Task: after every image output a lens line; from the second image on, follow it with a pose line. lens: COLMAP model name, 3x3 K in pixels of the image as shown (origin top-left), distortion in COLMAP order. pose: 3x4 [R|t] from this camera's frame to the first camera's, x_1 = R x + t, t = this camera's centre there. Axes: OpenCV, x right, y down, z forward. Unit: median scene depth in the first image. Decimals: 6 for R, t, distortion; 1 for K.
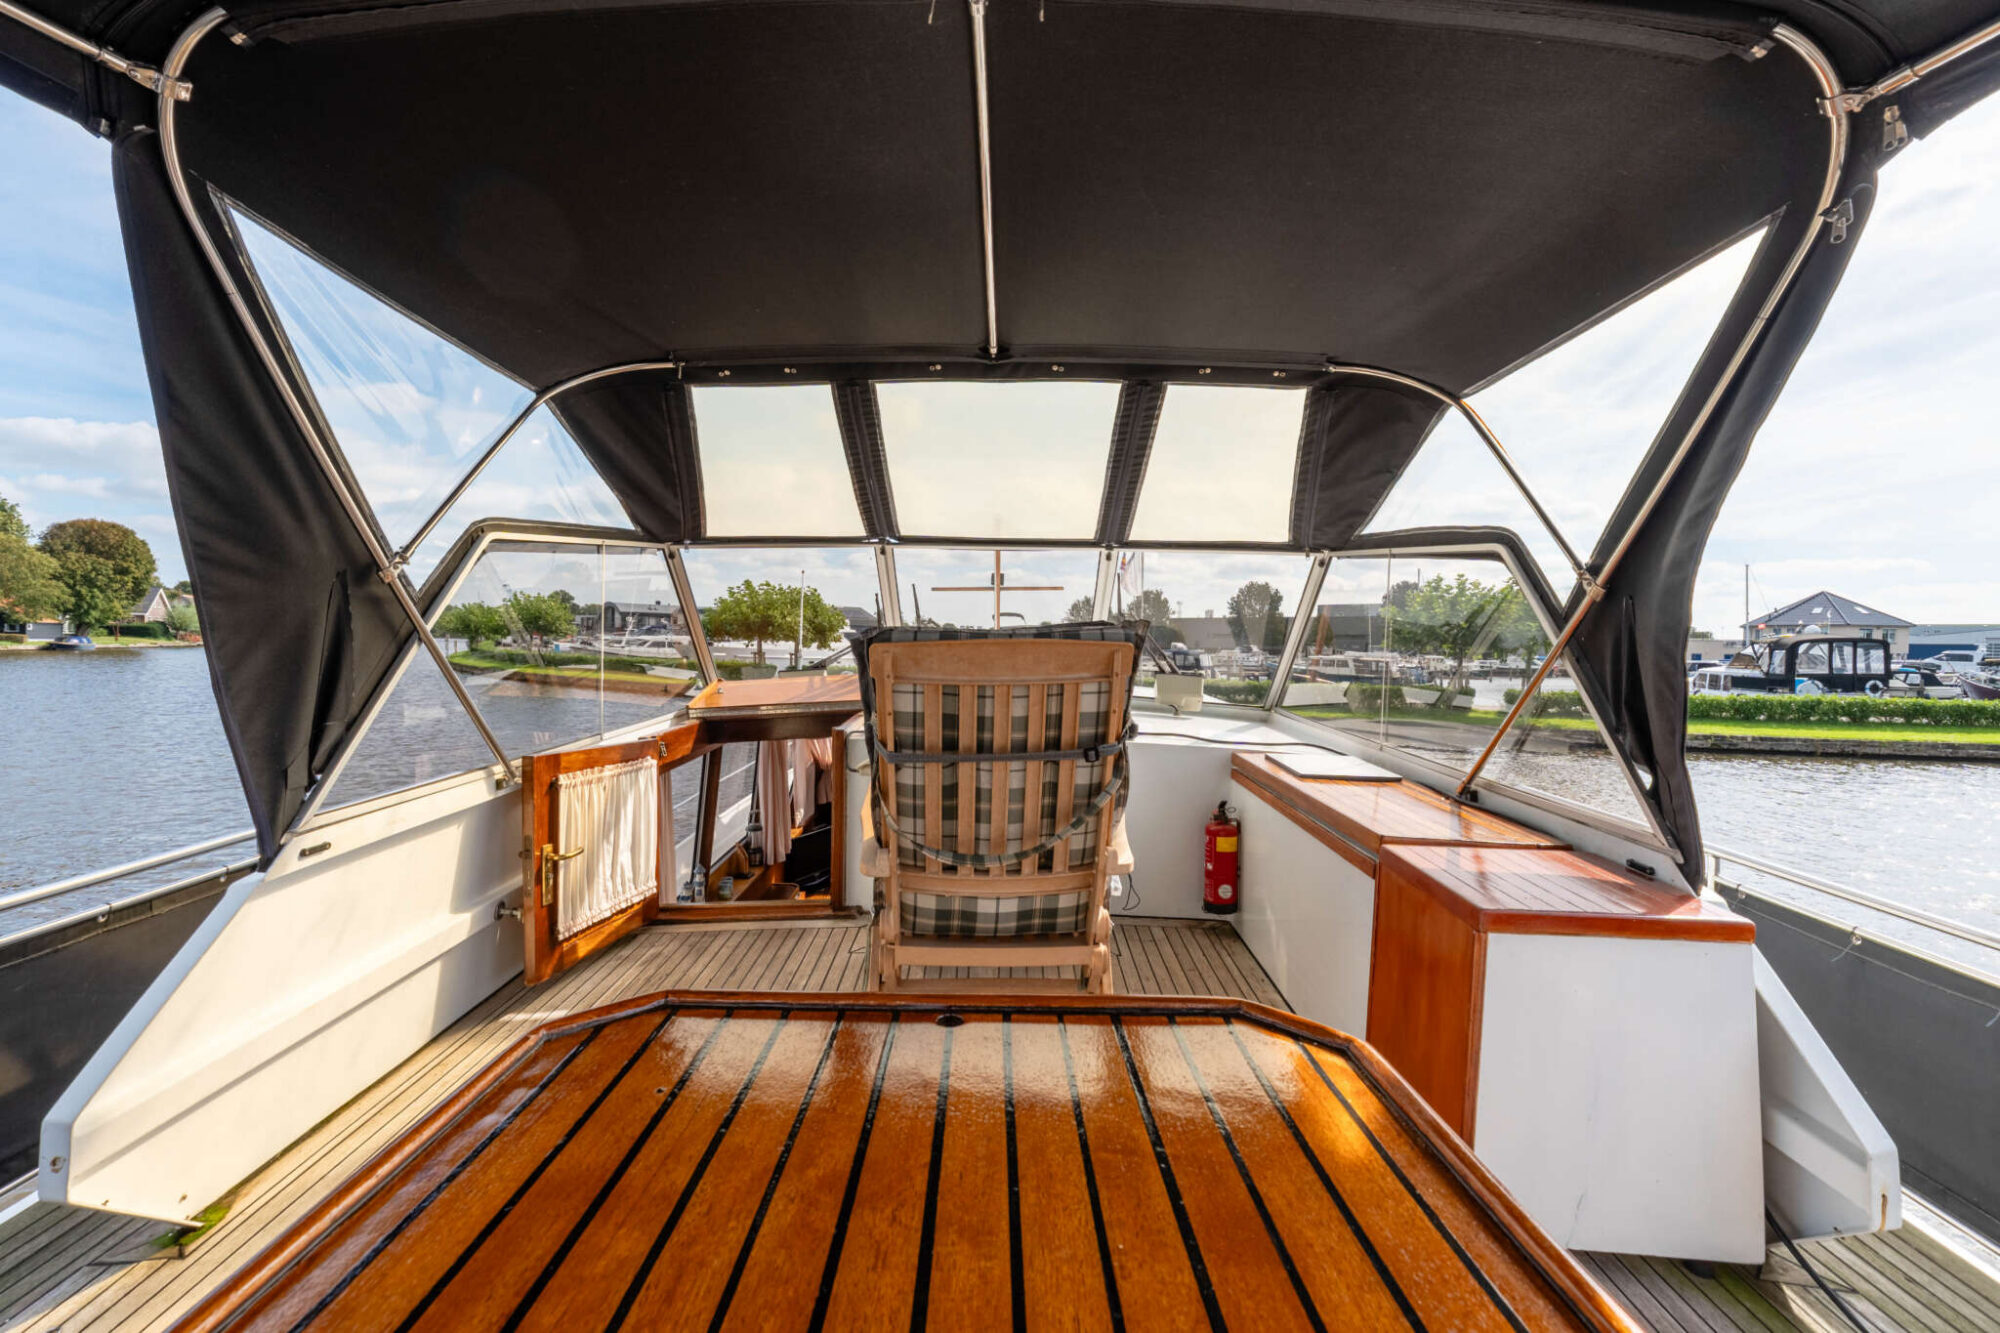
lens RADIAL K [[848.1, 0, 997.9], [0, 848.1, 664.4], [0, 0, 1]] dist [0.019586, 0.000058]
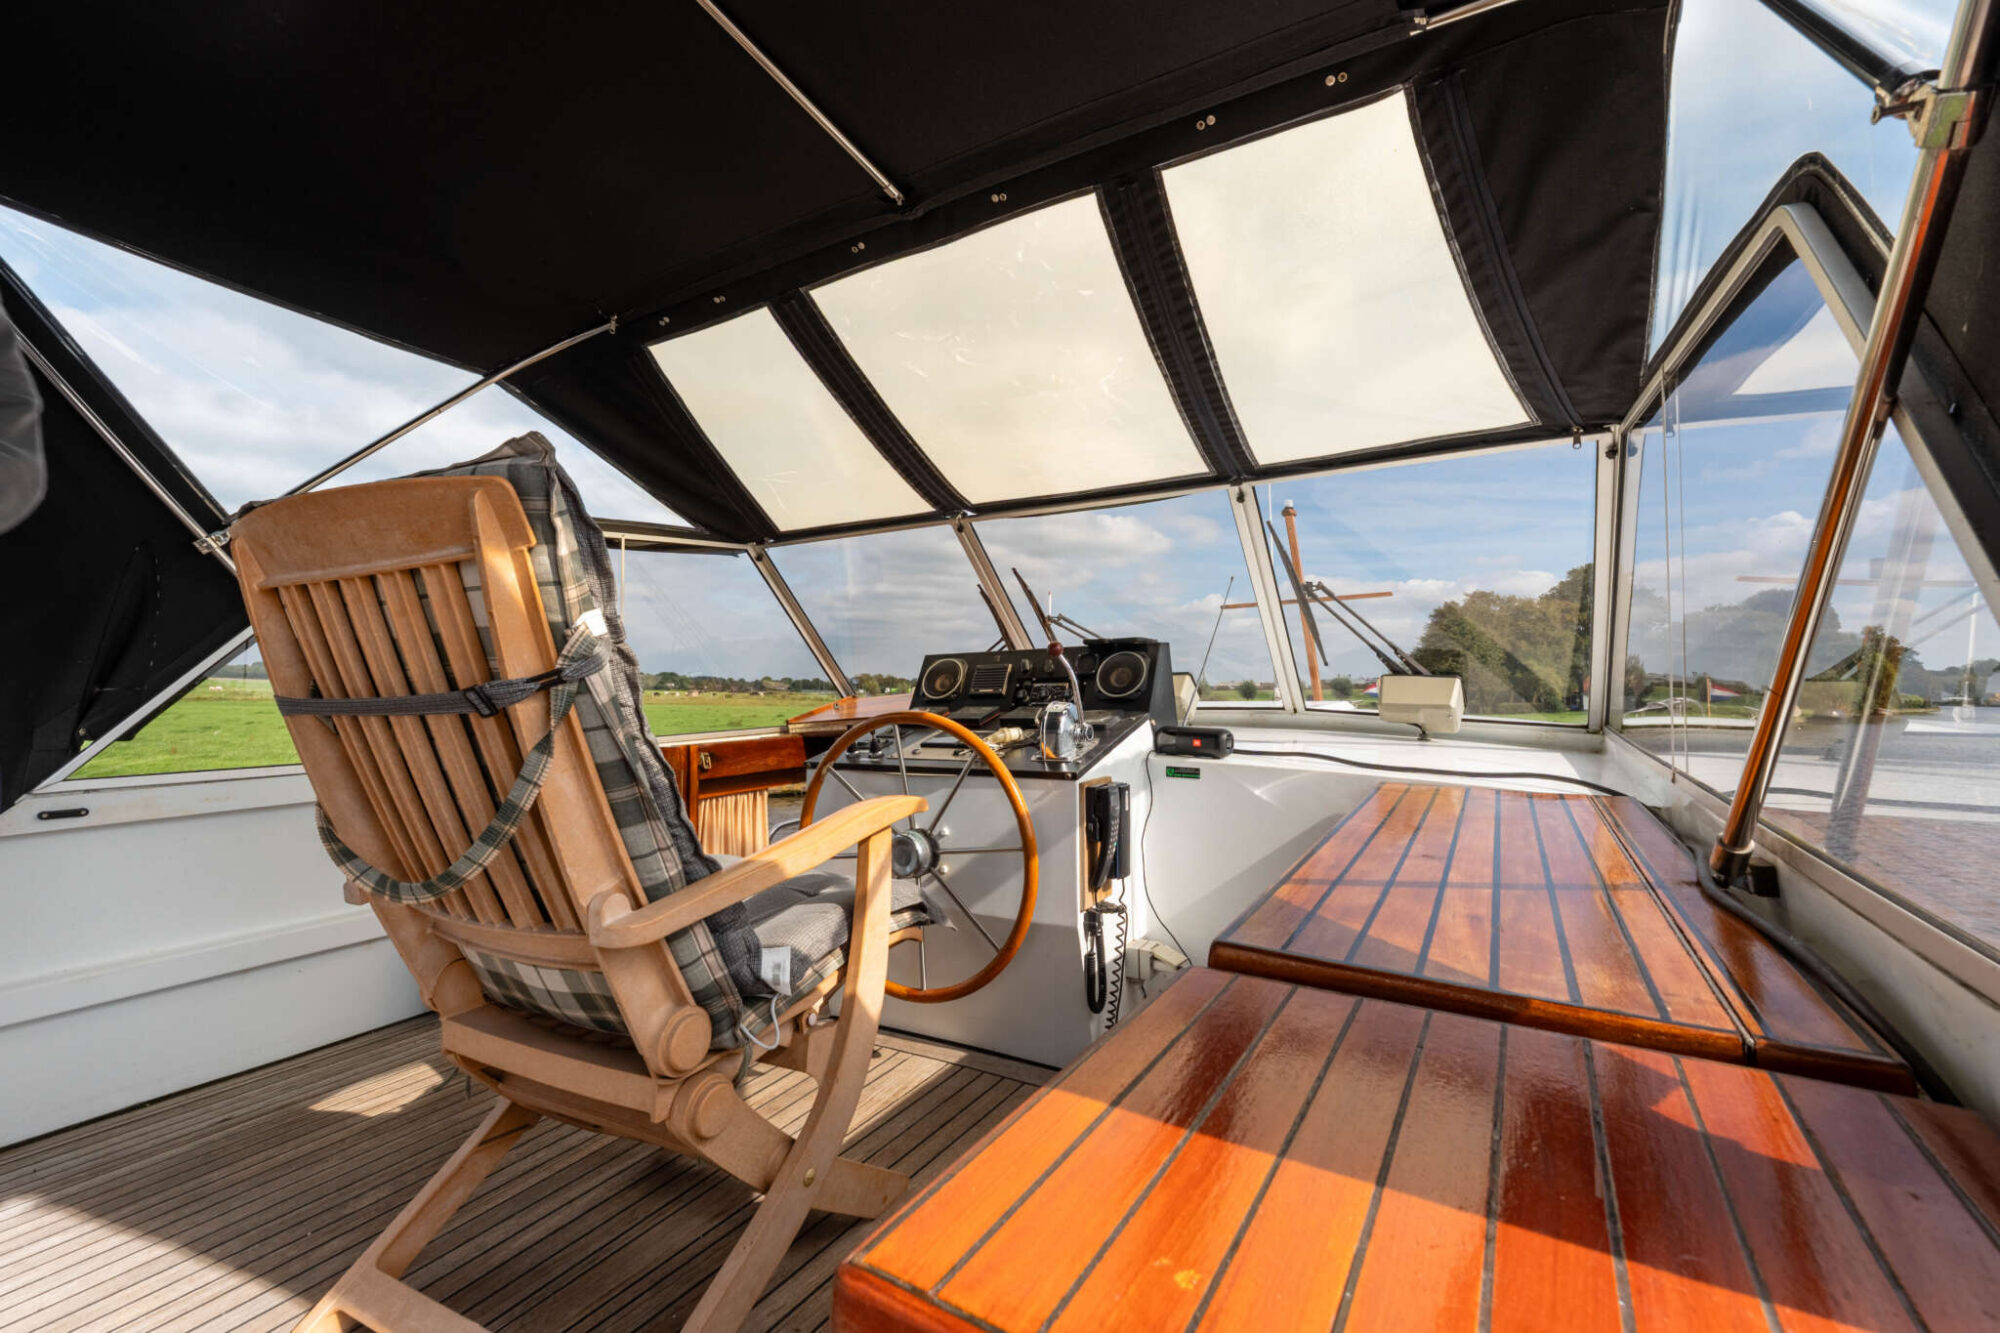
lens RADIAL K [[844.1, 0, 990.8], [0, 844.1, 666.5], [0, 0, 1]] dist [0.001733, 0.000020]
pose [[0.865445, -0.035584, -0.499739, 0.387001], [0.002483, 0.997767, -0.066745, 0.071636], [0.500998, 0.056523, 0.863600, 0.430845]]
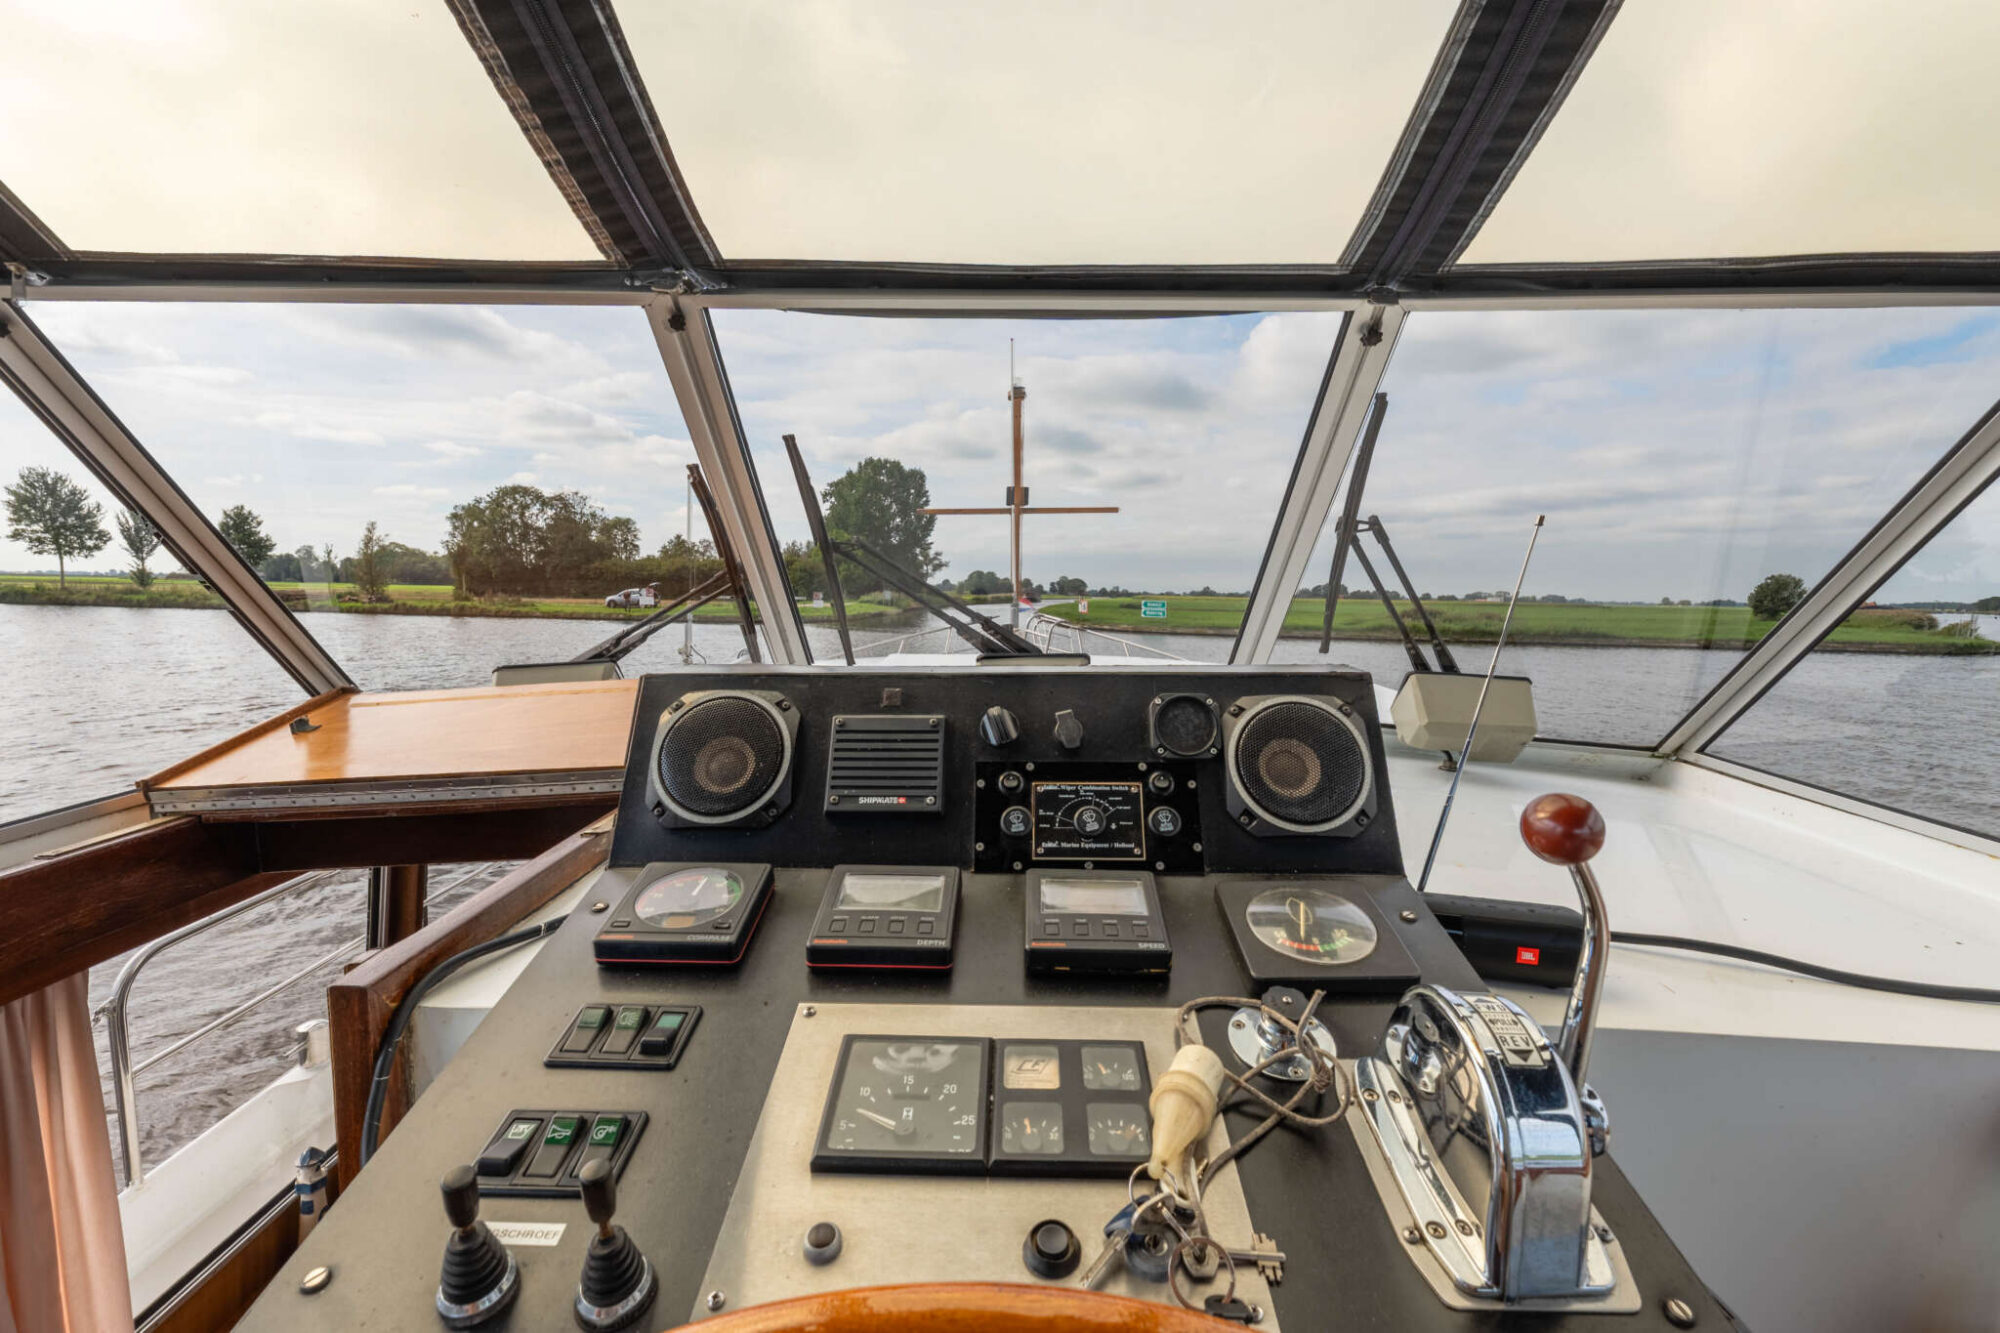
lens RADIAL K [[880.9, 0, 999.7], [0, 880.9, 660.7], [0, 0, 1]] dist [-0.003014, -0.000616]
pose [[0.999855, 0.000944, -0.016991, -0.007089], [-0.000080, 0.998712, 0.050731, -0.025755], [0.017017, -0.050722, 0.998568, 0.878595]]
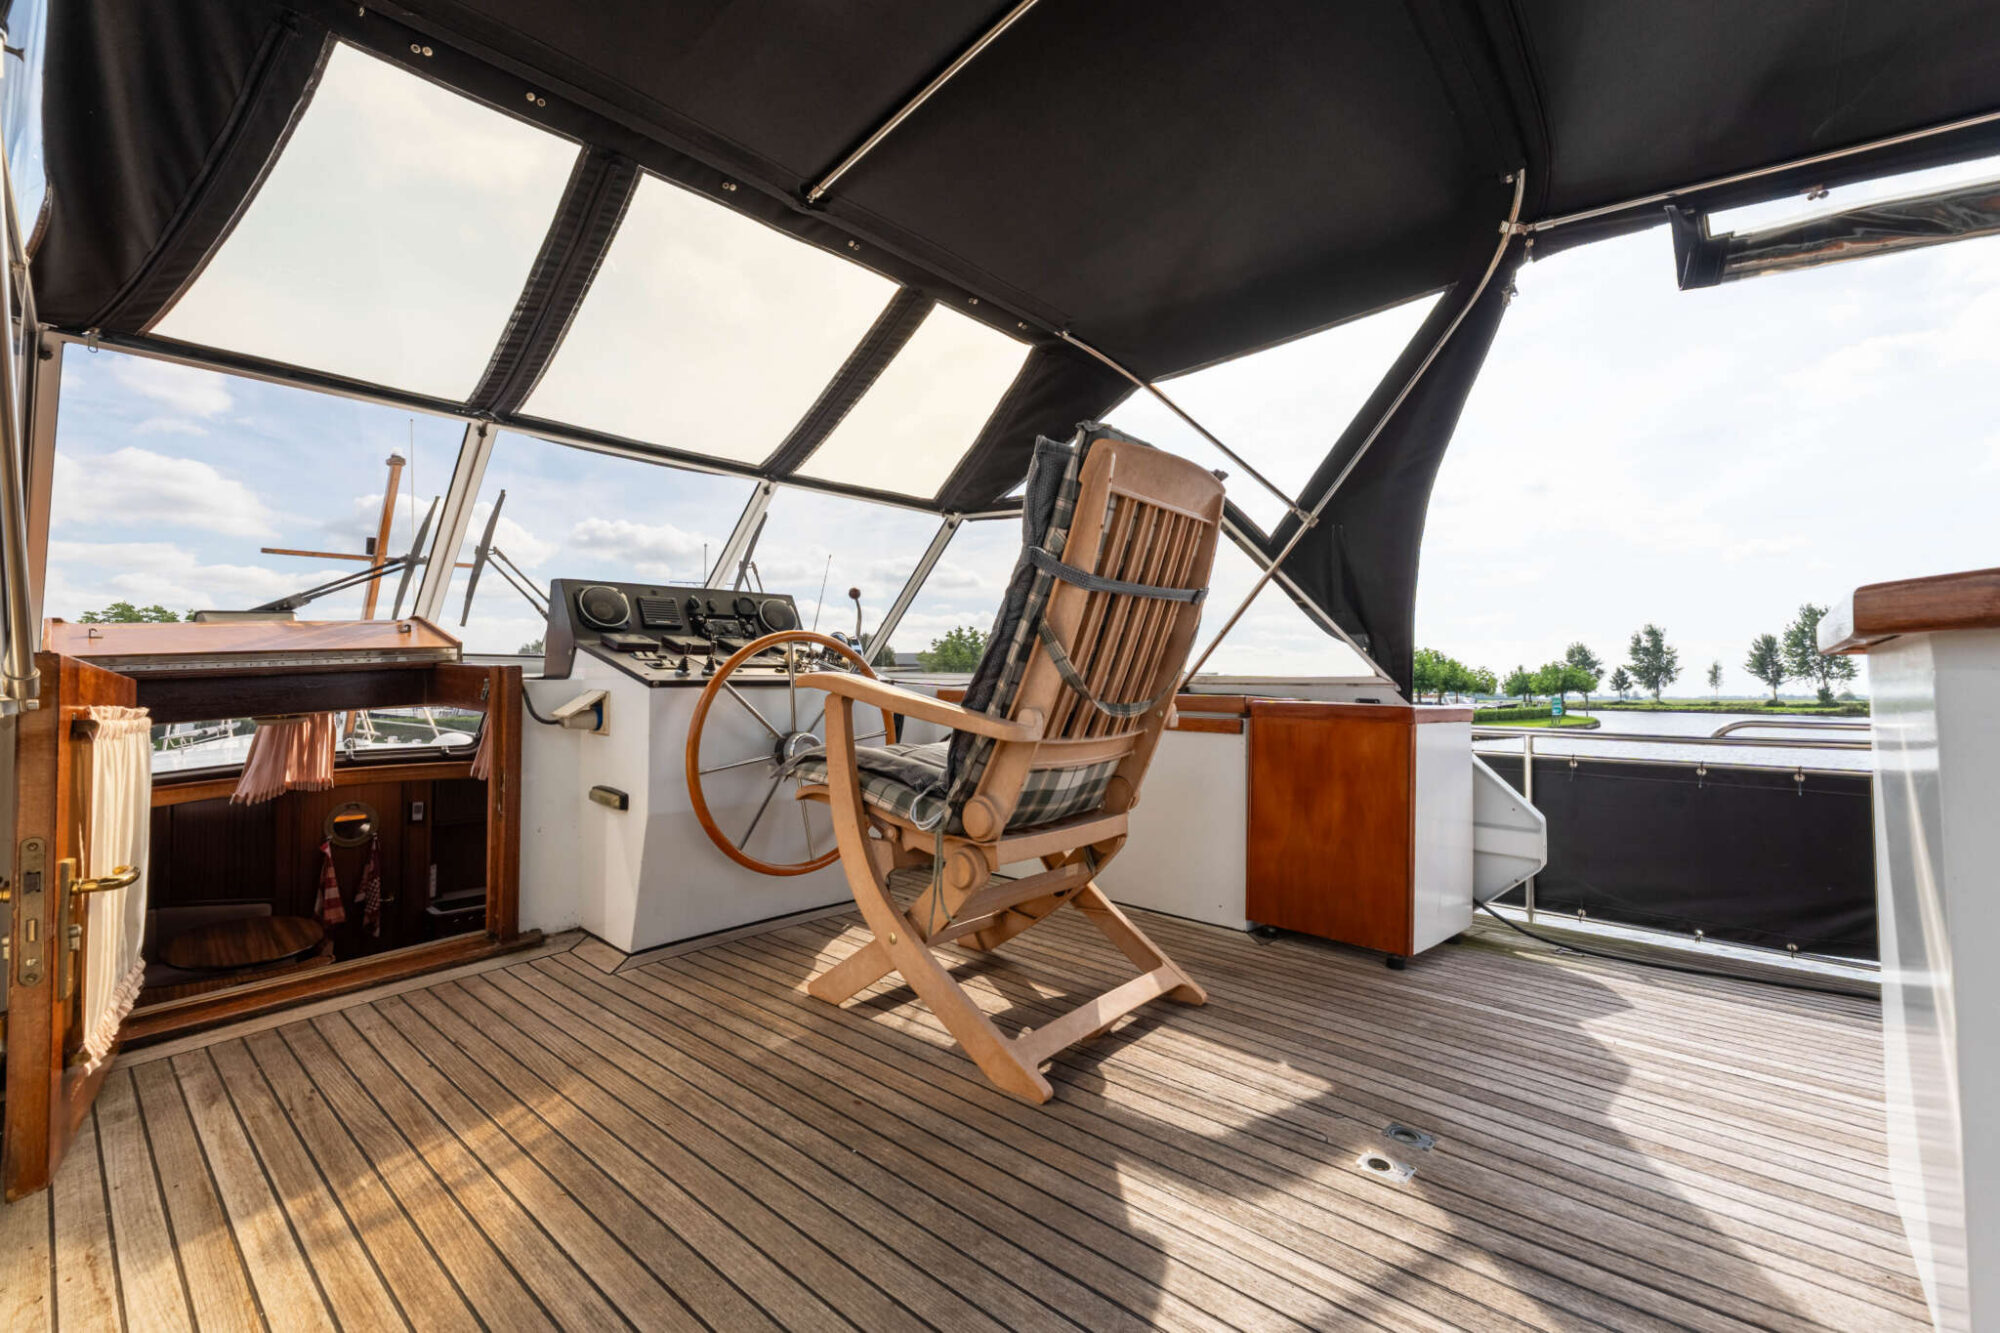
lens RADIAL K [[842.0, 0, 1002.2], [0, 842.0, 666.2], [0, 0, 1]] dist [-0.004461, -0.000727]
pose [[0.670067, 0.003236, 0.742294, -0.478766], [0.038287, 0.998509, -0.038915, 0.134683], [-0.741313, 0.054496, 0.668944, 0.313206]]
